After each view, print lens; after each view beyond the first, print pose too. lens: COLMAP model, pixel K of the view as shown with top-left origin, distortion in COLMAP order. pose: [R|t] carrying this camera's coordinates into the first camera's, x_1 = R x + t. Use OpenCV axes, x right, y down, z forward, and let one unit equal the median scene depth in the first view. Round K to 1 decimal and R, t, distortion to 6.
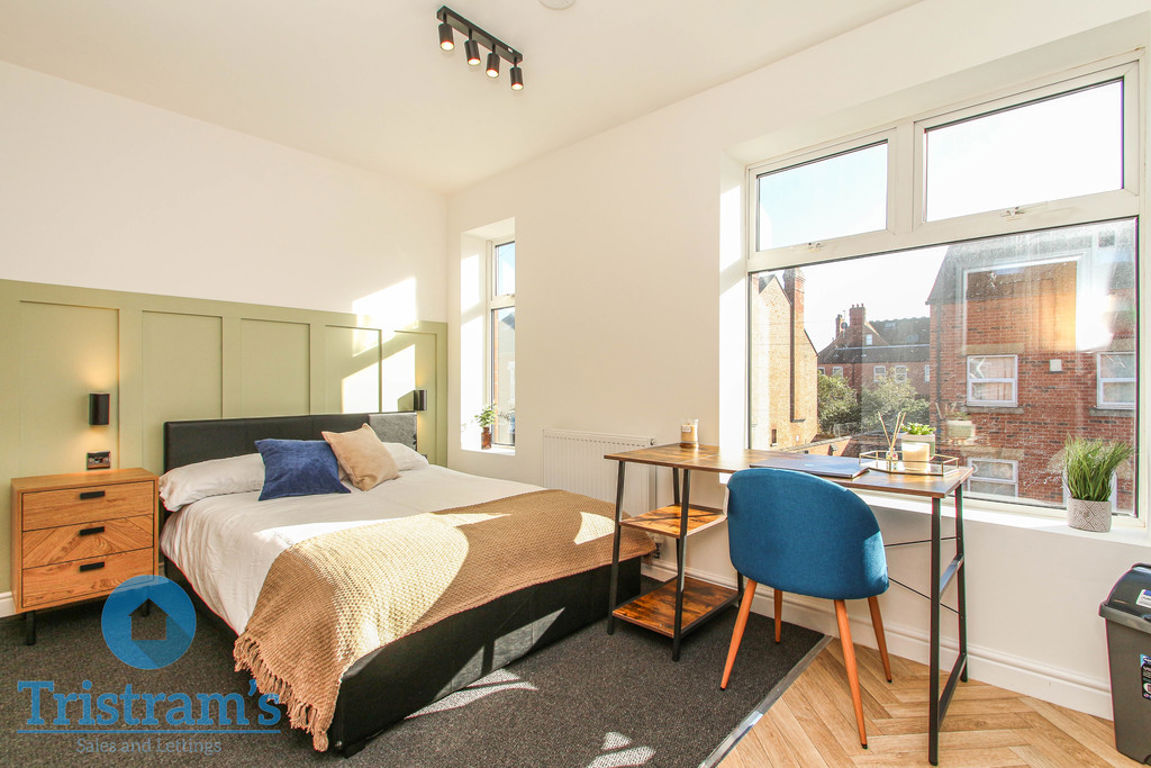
lens RADIAL K [[543.7, 0, 581.2], [0, 543.7, 390.6], [0, 0, 1]] dist [0.020129, -0.000240]
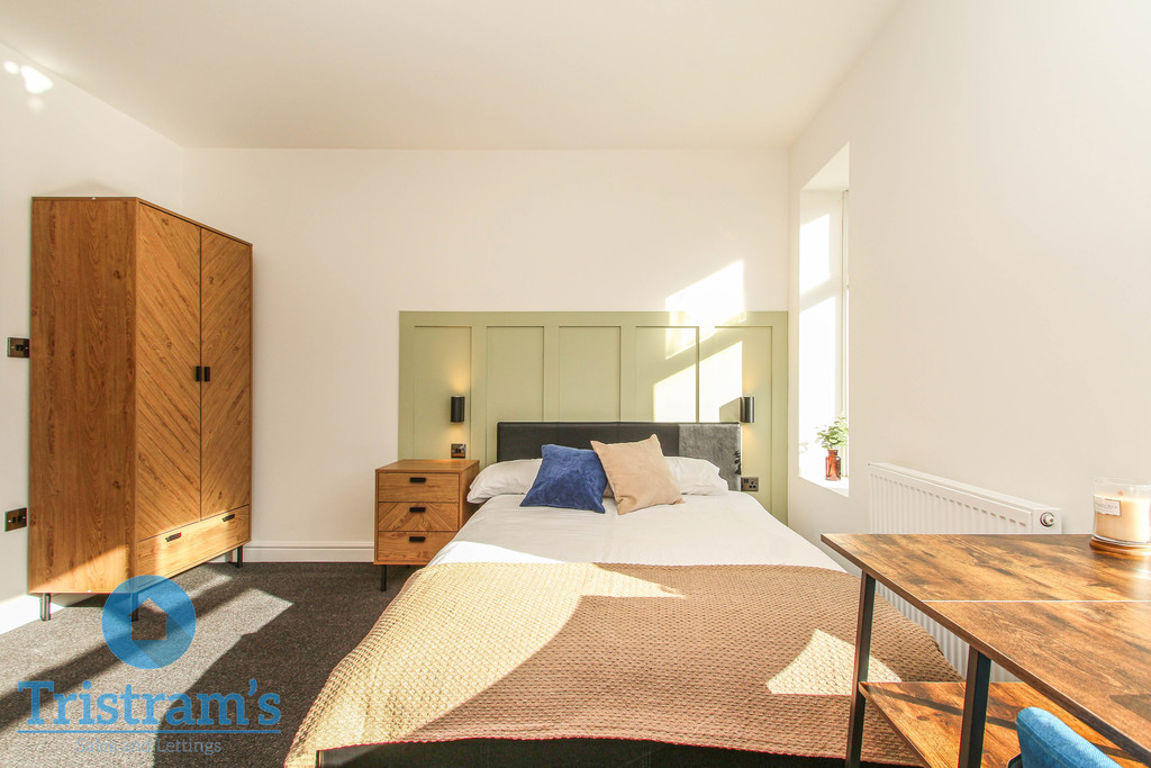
lens RADIAL K [[543.7, 0, 581.2], [0, 543.7, 390.6], [0, 0, 1]] dist [0.020129, -0.000240]
pose [[0.663132, 0.003573, -0.748494, 0.205111], [-0.012152, 0.999908, -0.005992, -0.003970], [0.748403, 0.013070, 0.663115, 0.388991]]
